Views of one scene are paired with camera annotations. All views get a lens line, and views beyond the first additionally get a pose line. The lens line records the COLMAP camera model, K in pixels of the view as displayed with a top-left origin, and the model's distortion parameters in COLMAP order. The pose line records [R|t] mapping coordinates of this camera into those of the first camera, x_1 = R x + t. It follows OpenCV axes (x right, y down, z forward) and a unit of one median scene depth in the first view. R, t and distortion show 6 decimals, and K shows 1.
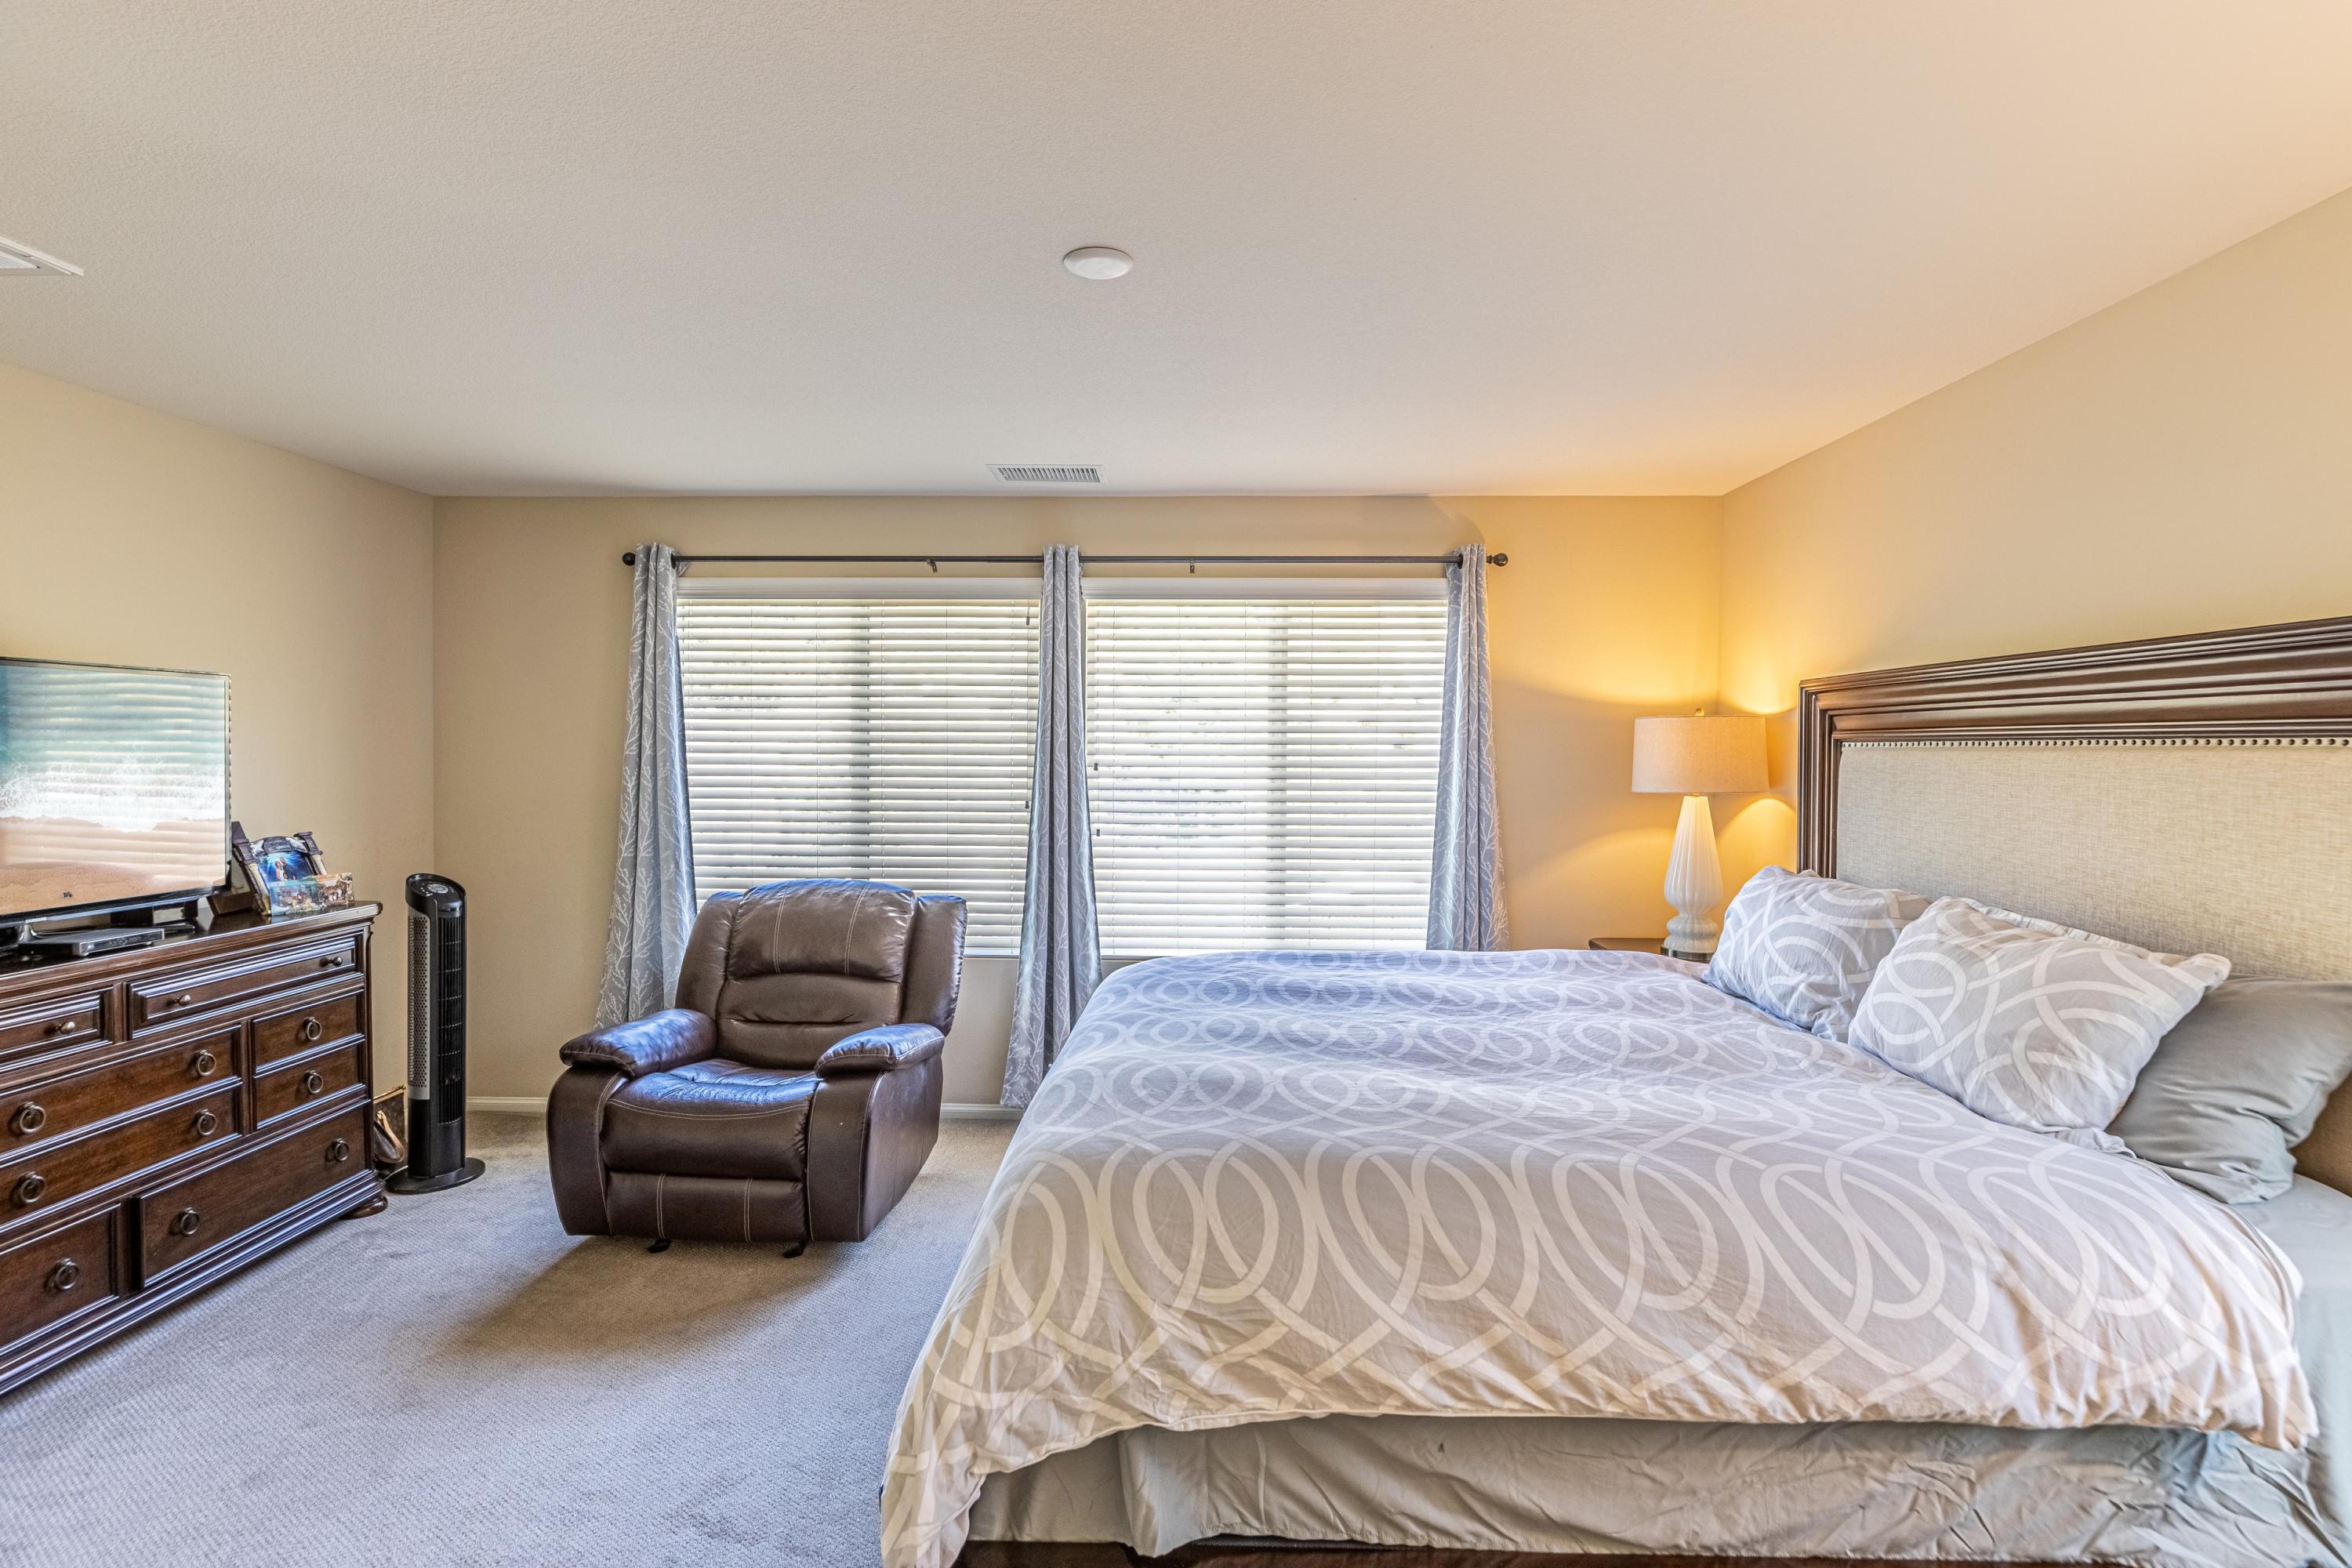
lens RADIAL K [[1161.4, 0, 1203.0], [0, 1161.4, 769.5], [0, 0, 1]] dist [-0.003298, 0.000044]
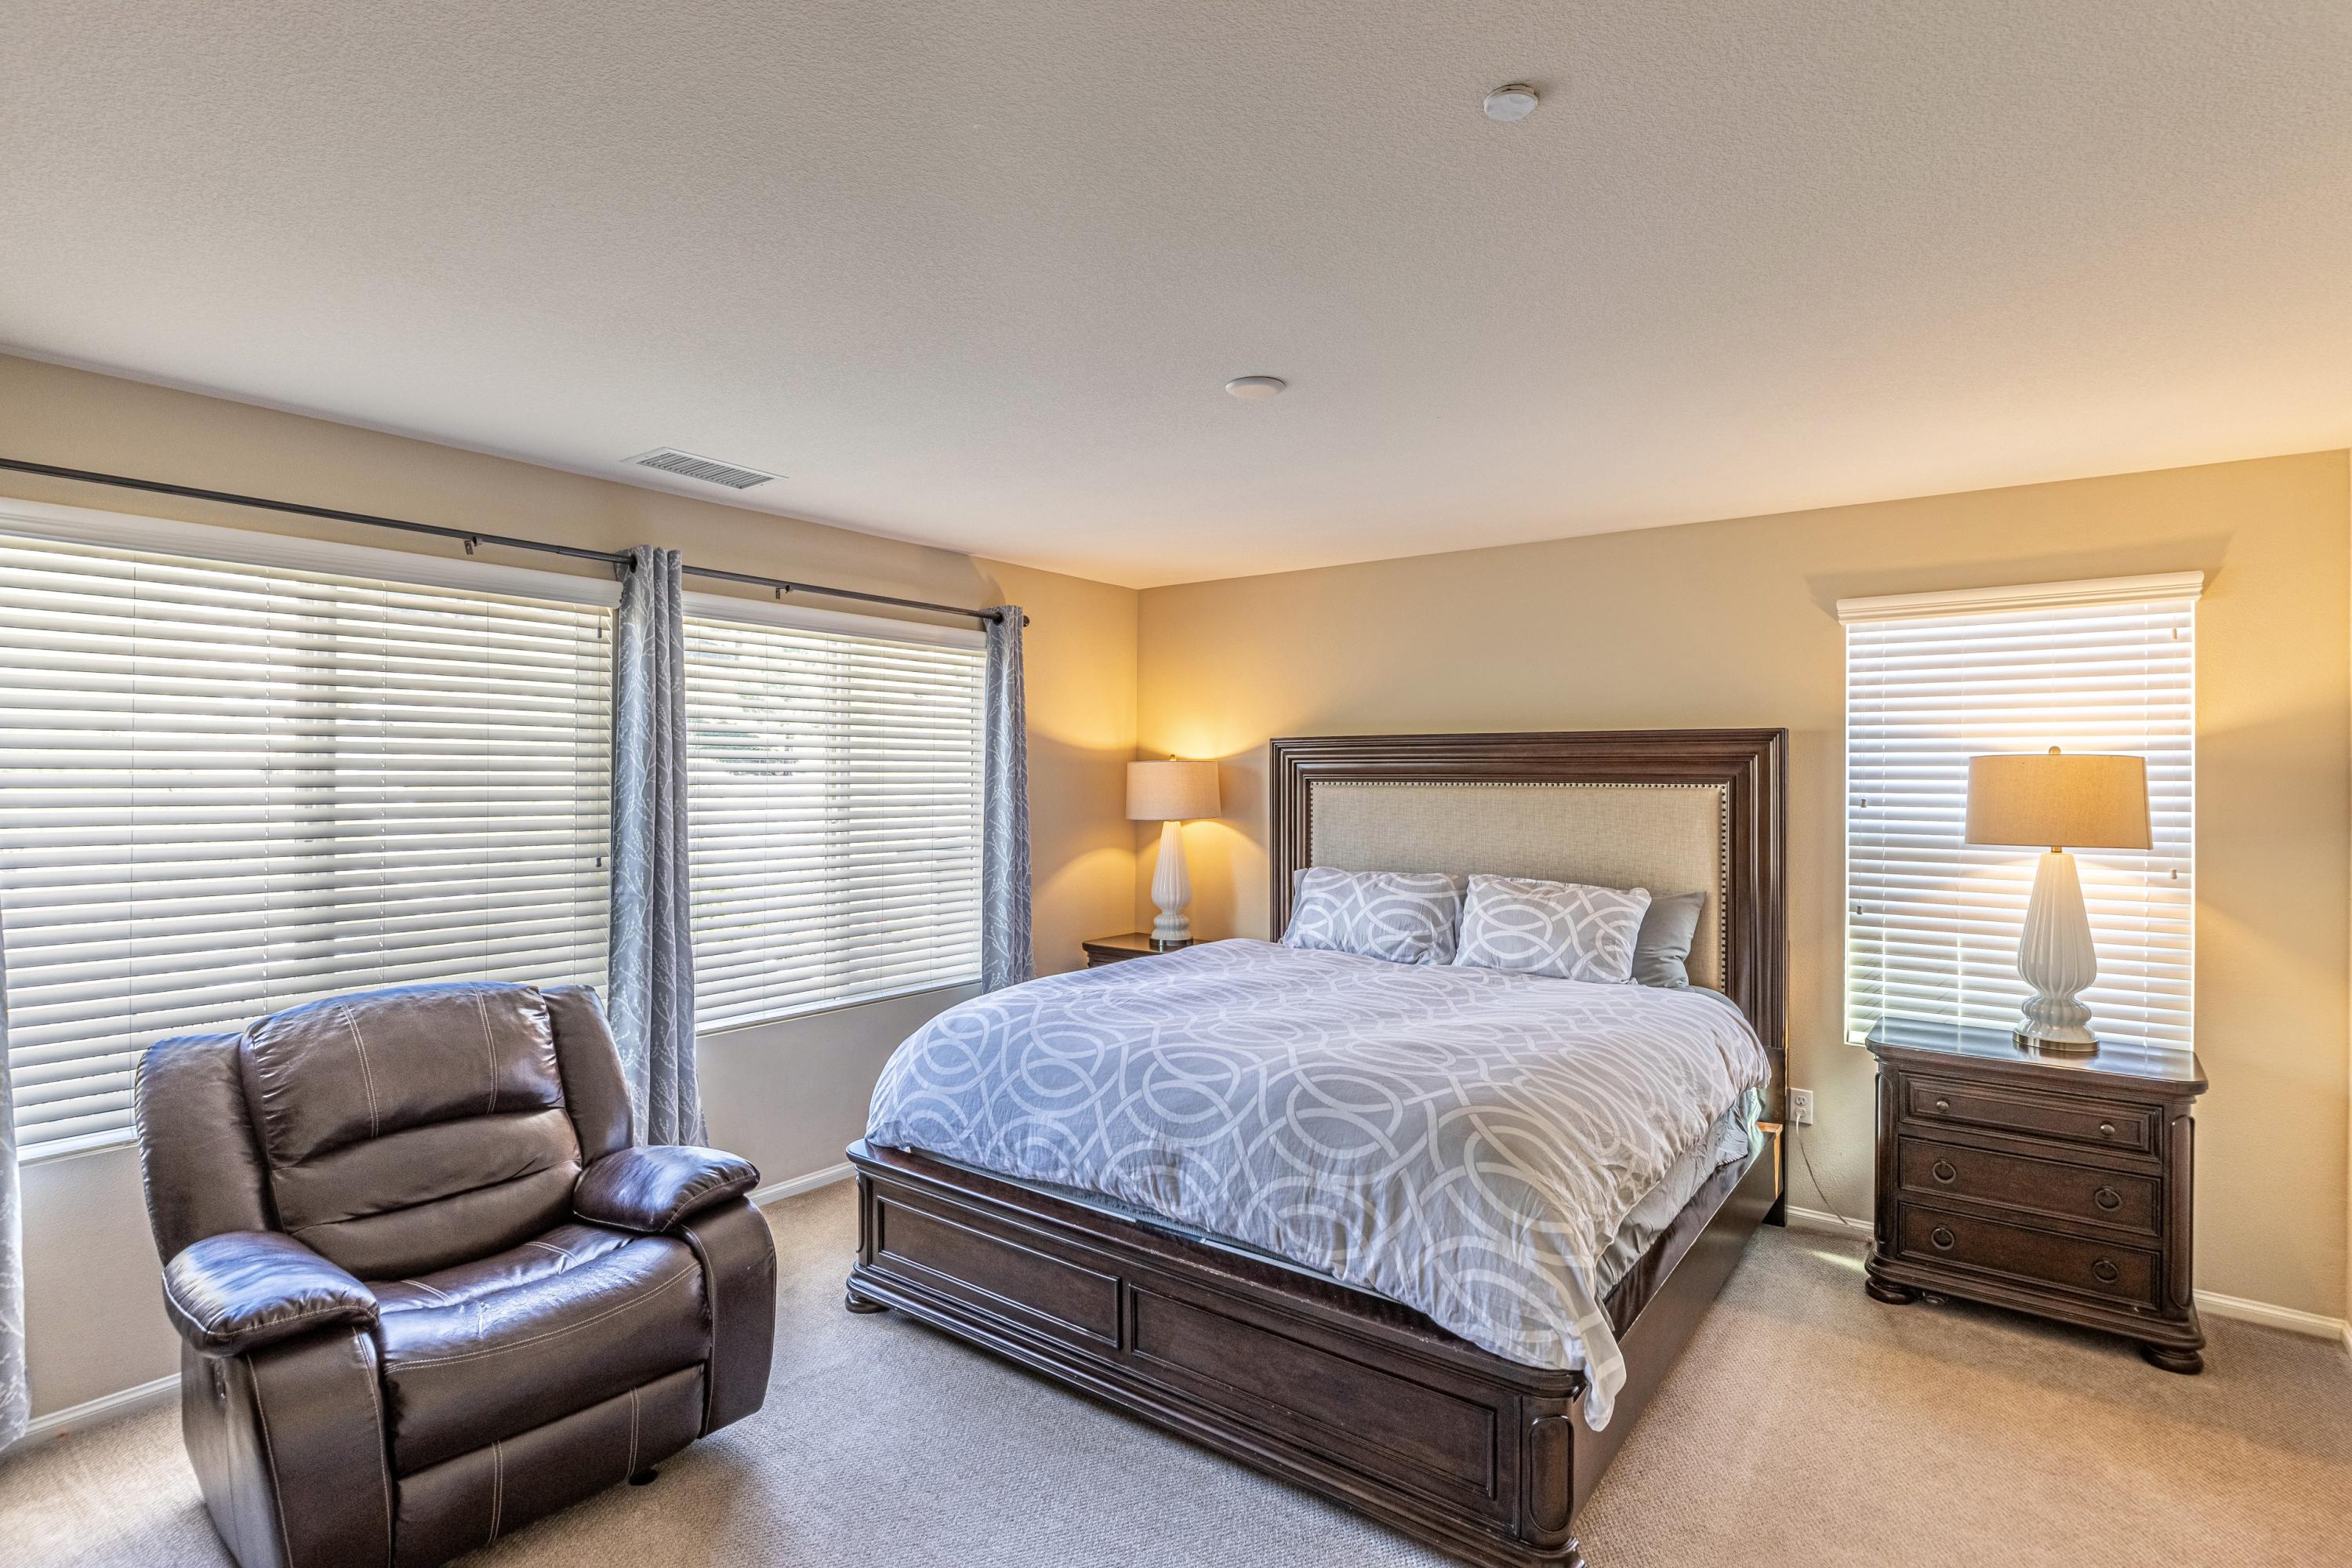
lens RADIAL K [[1161.4, 0, 1203.0], [0, 1161.4, 769.5], [0, 0, 1]] dist [-0.003298, 0.000044]
pose [[0.564915, 0.001039, 0.825148, -0.643960], [0.013548, 0.999853, -0.010534, -0.021434], [-0.825038, 0.017130, 0.564818, 0.226691]]
